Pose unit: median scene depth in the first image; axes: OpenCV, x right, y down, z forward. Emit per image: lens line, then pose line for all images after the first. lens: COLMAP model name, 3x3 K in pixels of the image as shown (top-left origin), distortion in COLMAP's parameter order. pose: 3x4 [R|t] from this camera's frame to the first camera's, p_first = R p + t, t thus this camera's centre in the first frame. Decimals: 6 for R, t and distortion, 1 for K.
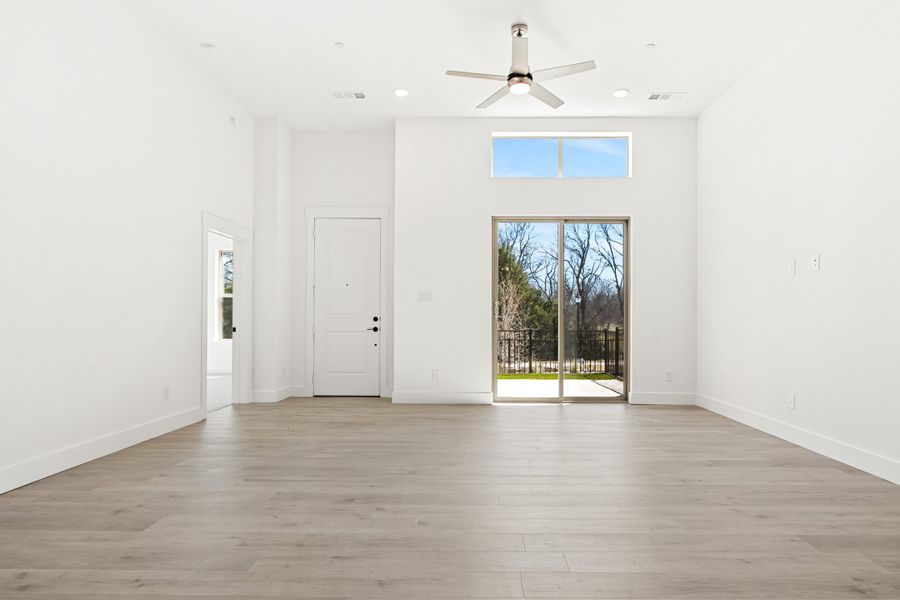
lens RADIAL K [[527.7, 0, 477.2], [0, 527.7, 317.9], [0, 0, 1]] dist [-0.005655, 0.000209]
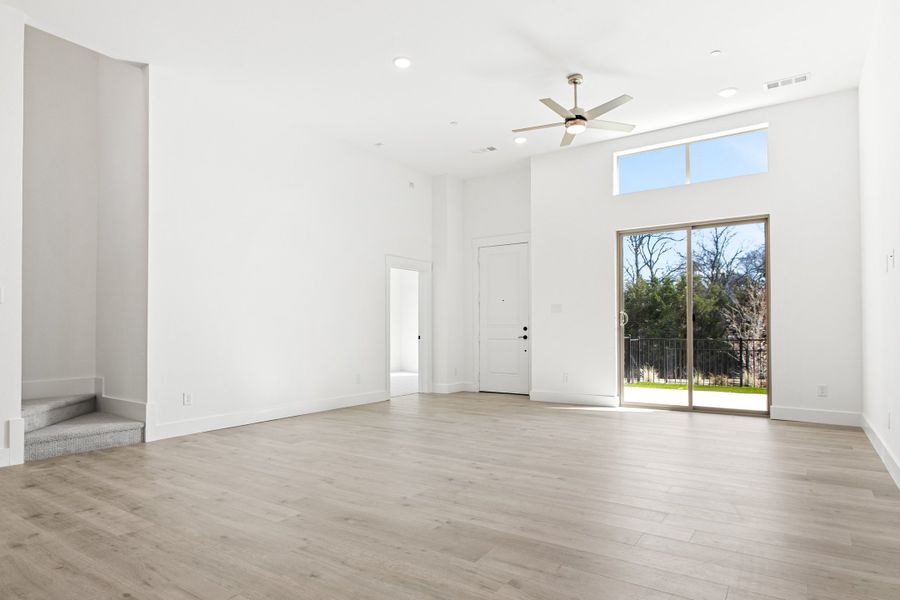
lens RADIAL K [[553.7, 0, 424.4], [0, 553.7, 321.4], [0, 0, 1]] dist [-0.013019, 0.004386]
pose [[0.805131, -0.017107, -0.592850, 0.376454], [0.011153, 0.999844, -0.013705, 0.000406], [0.592992, 0.004422, 0.805196, -0.126030]]
